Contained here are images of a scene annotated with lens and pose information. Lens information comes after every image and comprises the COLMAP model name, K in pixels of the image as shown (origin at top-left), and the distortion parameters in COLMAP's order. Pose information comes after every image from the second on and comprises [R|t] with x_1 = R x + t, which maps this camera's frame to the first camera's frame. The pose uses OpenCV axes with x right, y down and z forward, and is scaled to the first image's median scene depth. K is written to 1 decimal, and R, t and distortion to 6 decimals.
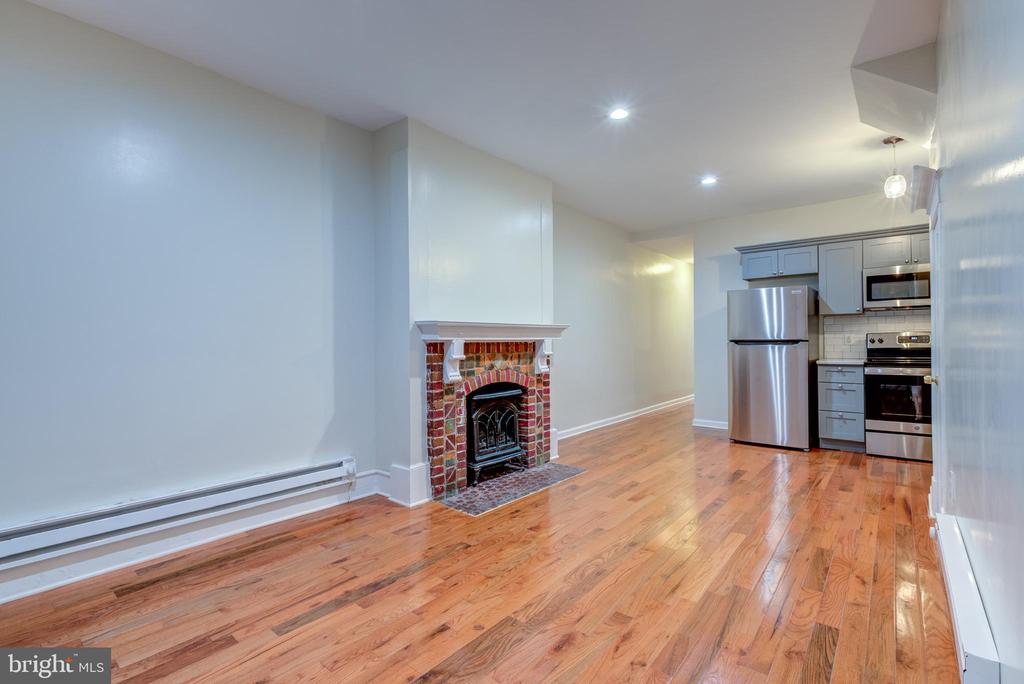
lens RADIAL K [[472.2, 0, 509.8], [0, 472.2, 337.1], [0, 0, 1]] dist [-0.003443, 0.000358]
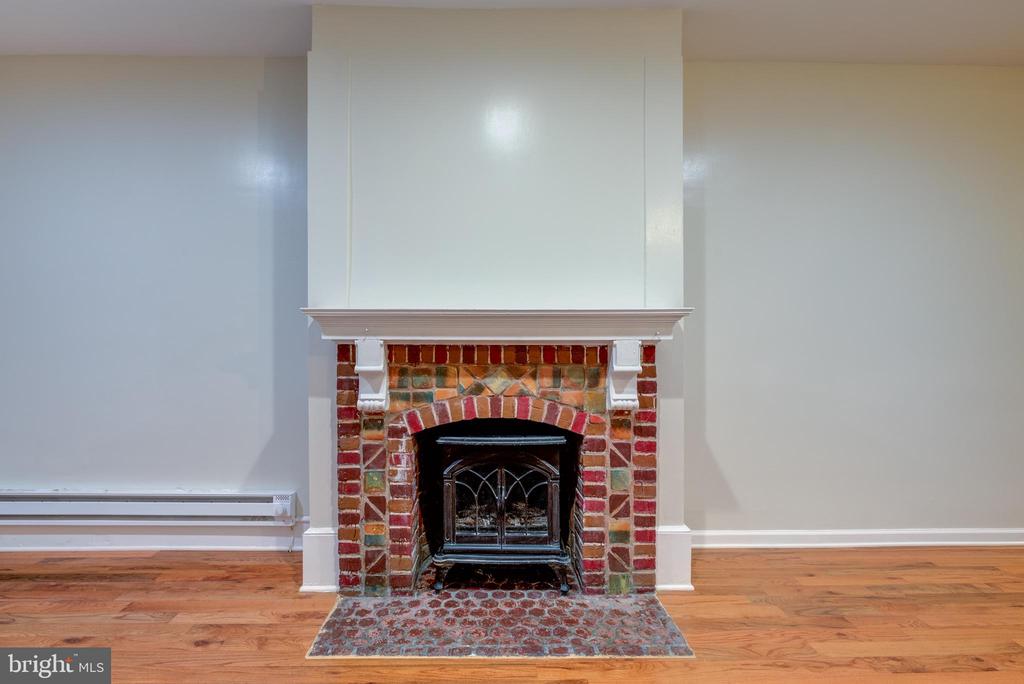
lens RADIAL K [[472.2, 0, 509.8], [0, 472.2, 337.1], [0, 0, 1]] dist [-0.003443, 0.000358]
pose [[0.654162, -0.001949, -0.756352, 0.415395], [-0.000496, 0.999995, -0.003006, 0.003265], [0.756355, 0.002341, 0.654158, 0.672462]]
